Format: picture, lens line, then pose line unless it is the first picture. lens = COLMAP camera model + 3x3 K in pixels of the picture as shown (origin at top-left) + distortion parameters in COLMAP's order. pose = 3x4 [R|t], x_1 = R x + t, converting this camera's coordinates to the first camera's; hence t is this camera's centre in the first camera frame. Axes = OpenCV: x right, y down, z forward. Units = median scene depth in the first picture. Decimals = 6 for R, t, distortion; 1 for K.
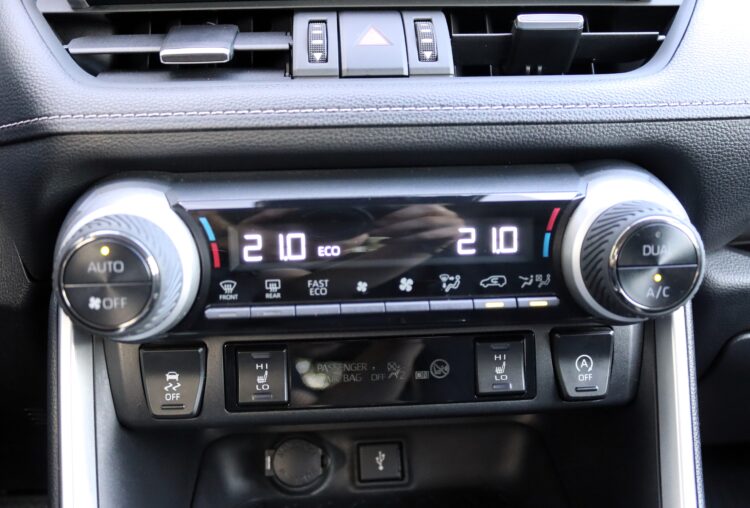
lens RADIAL K [[744.4, 0, 377.0], [0, 744.4, 258.9], [0, 0, 1]] dist [-0.088206, 0.000000]
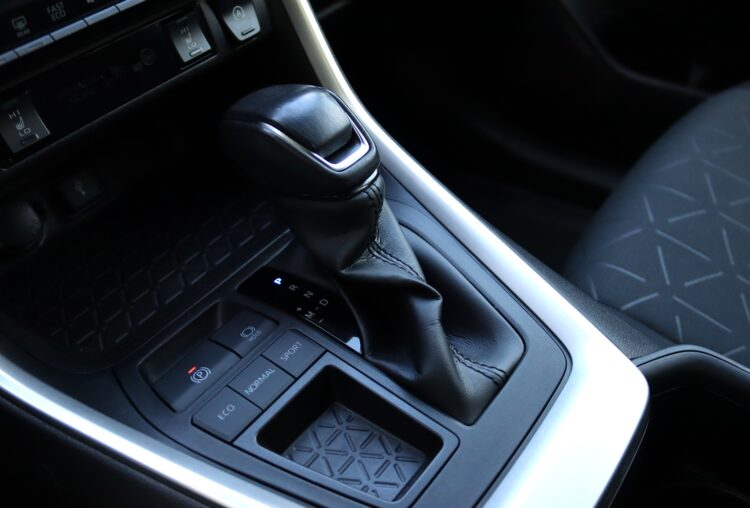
lens RADIAL K [[744.4, 0, 399.4], [0, 744.4, 260.0], [0, 0, 1]] dist [-0.088206, 0.000000]
pose [[0.634186, -0.515856, 0.575935, -0.511906], [0.274193, 0.846529, 0.456297, 0.001683], [-0.722929, -0.131460, 0.678301, -0.117758]]
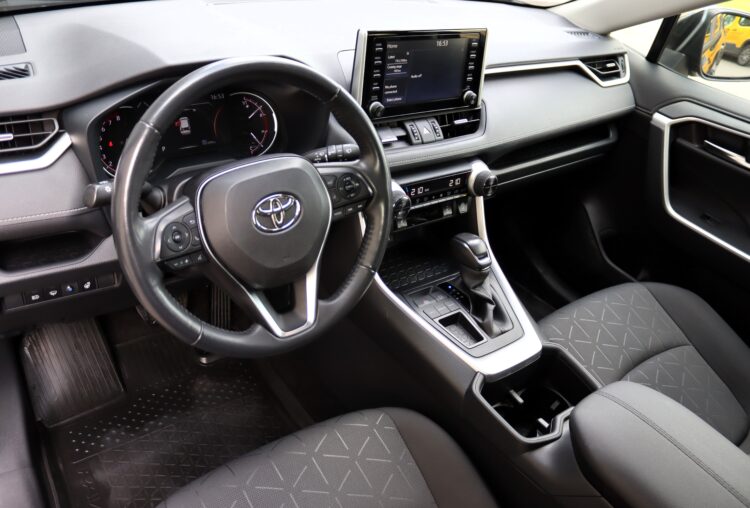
lens RADIAL K [[625.7, 0, 376.0], [0, 625.7, 255.3], [0, 0, 1]] dist [-0.158749, 0.082715]
pose [[0.832903, -0.190420, 0.519628, -2.028775], [0.008663, 0.943312, 0.331795, -0.767524], [-0.553352, -0.271851, 0.787336, -1.570320]]
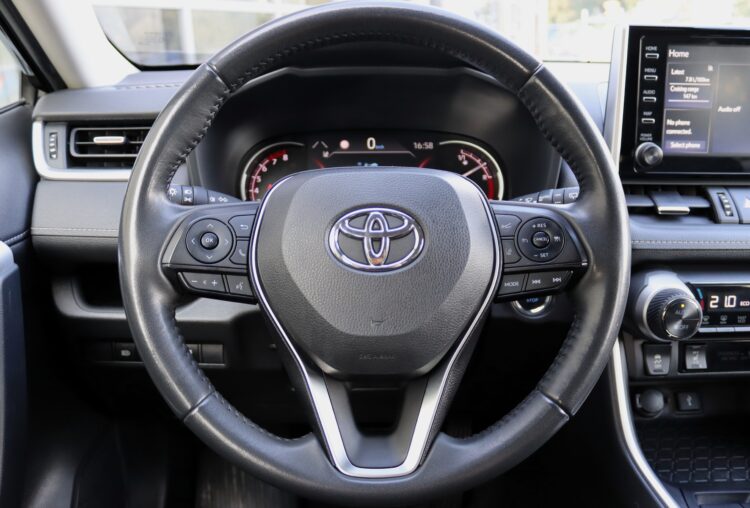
lens RADIAL K [[625.7, 0, 366.7], [0, 625.7, 258.9], [0, 0, 1]] dist [-0.158749, 0.082715]
pose [[0.998482, 0.024510, -0.049325, -1.060676], [-0.023952, 0.999642, 0.011889, -0.132021], [0.049599, -0.010690, 0.998712, -0.825537]]
